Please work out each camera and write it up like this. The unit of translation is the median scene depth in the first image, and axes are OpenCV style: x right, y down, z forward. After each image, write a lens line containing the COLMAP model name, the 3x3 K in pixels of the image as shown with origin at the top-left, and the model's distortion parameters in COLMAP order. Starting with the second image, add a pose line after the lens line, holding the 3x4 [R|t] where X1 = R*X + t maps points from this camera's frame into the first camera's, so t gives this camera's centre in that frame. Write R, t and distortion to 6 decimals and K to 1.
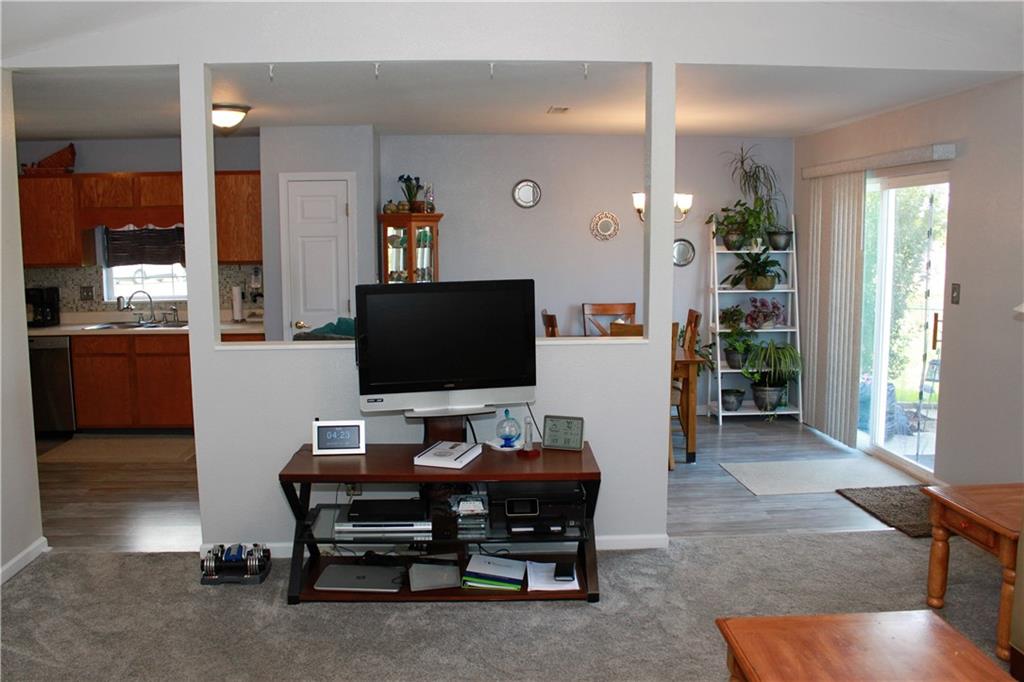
lens RADIAL K [[855.4, 0, 512.0], [0, 855.4, 341.0], [0, 0, 1]] dist [-0.171226, 0.146727]
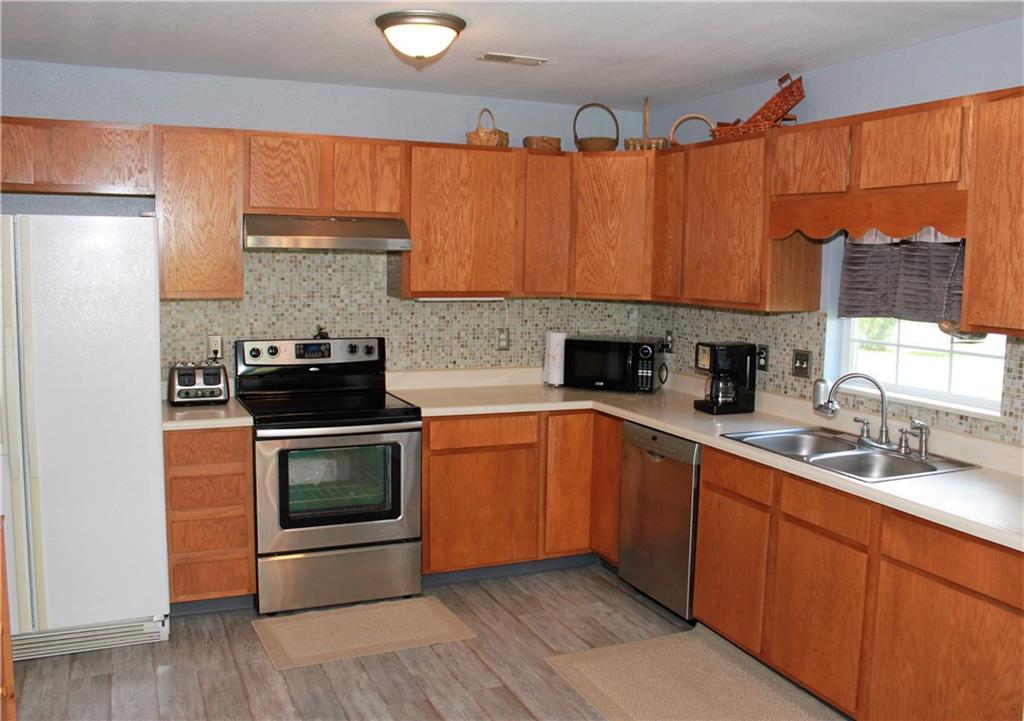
lens RADIAL K [[899.3, 0, 512.0], [0, 899.3, 360.5], [0, 0, 1]] dist [-0.177996, 0.150485]
pose [[0.338617, 0.118853, -0.933387, -0.071055], [-0.135310, 0.987830, 0.076698, -0.094941], [0.931144, 0.100326, 0.350579, 0.776226]]
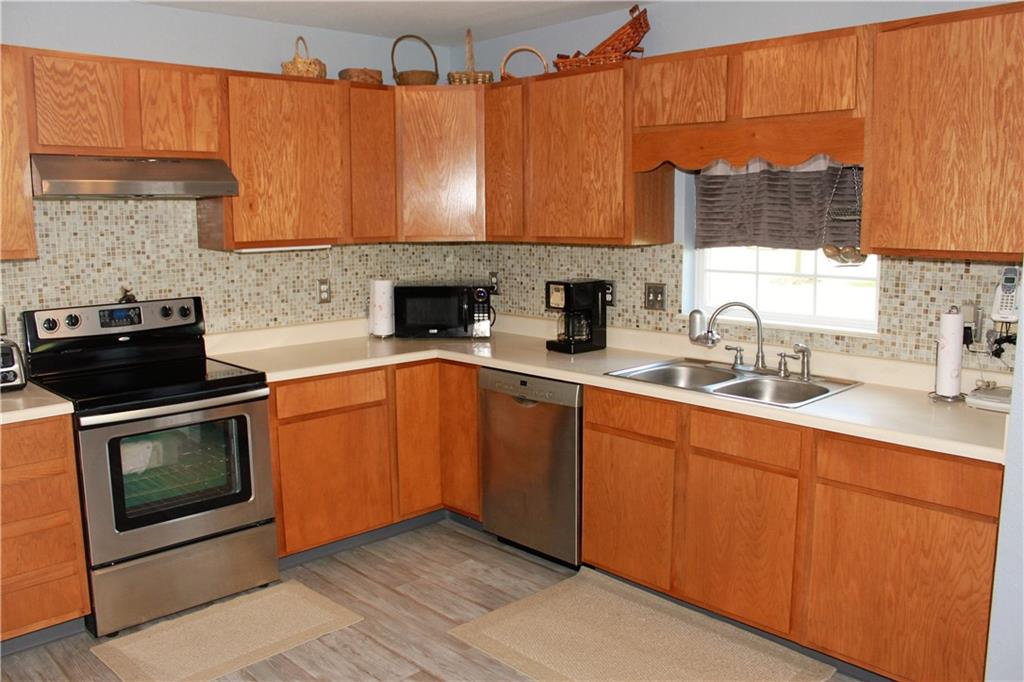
lens RADIAL K [[855.4, 0, 512.0], [0, 855.4, 341.0], [0, 0, 1]] dist [-0.171226, 0.146727]
pose [[0.641581, 0.117179, -0.758052, -0.197297], [-0.090894, 0.992914, 0.076555, -0.076765], [0.761651, 0.019786, 0.647685, 0.711799]]
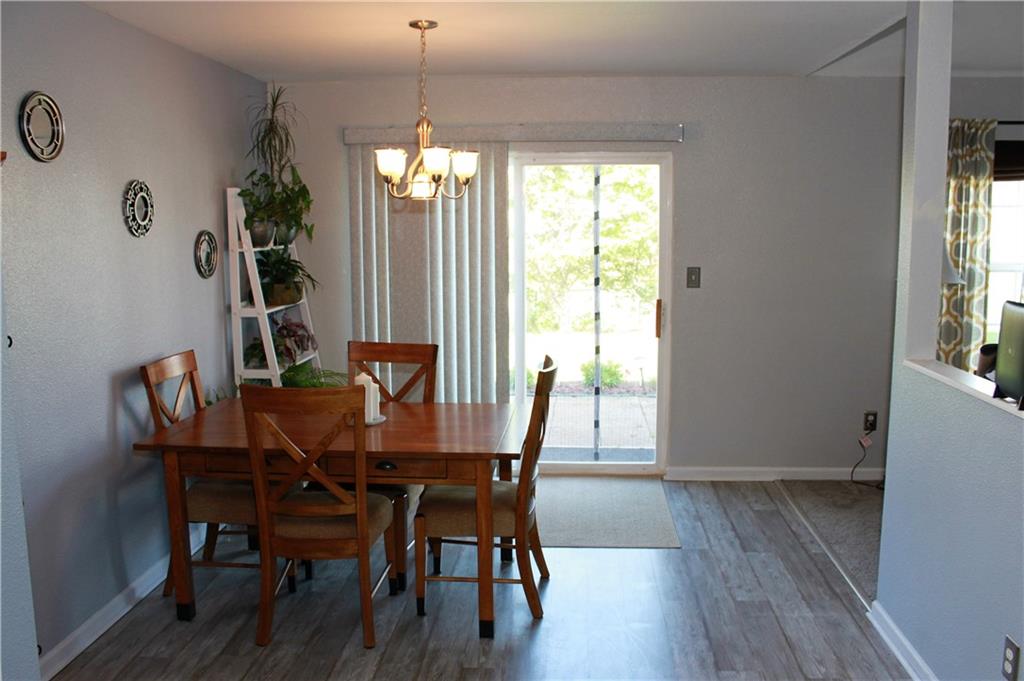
lens RADIAL K [[855.4, 0, 512.0], [0, 855.4, 340.5], [0, 0, 1]] dist [-0.171226, 0.146727]
pose [[0.136943, -0.138535, 0.980844, -0.433351], [0.126999, 0.984456, 0.121314, -0.113542], [-0.982404, 0.107953, 0.152408, 0.900679]]
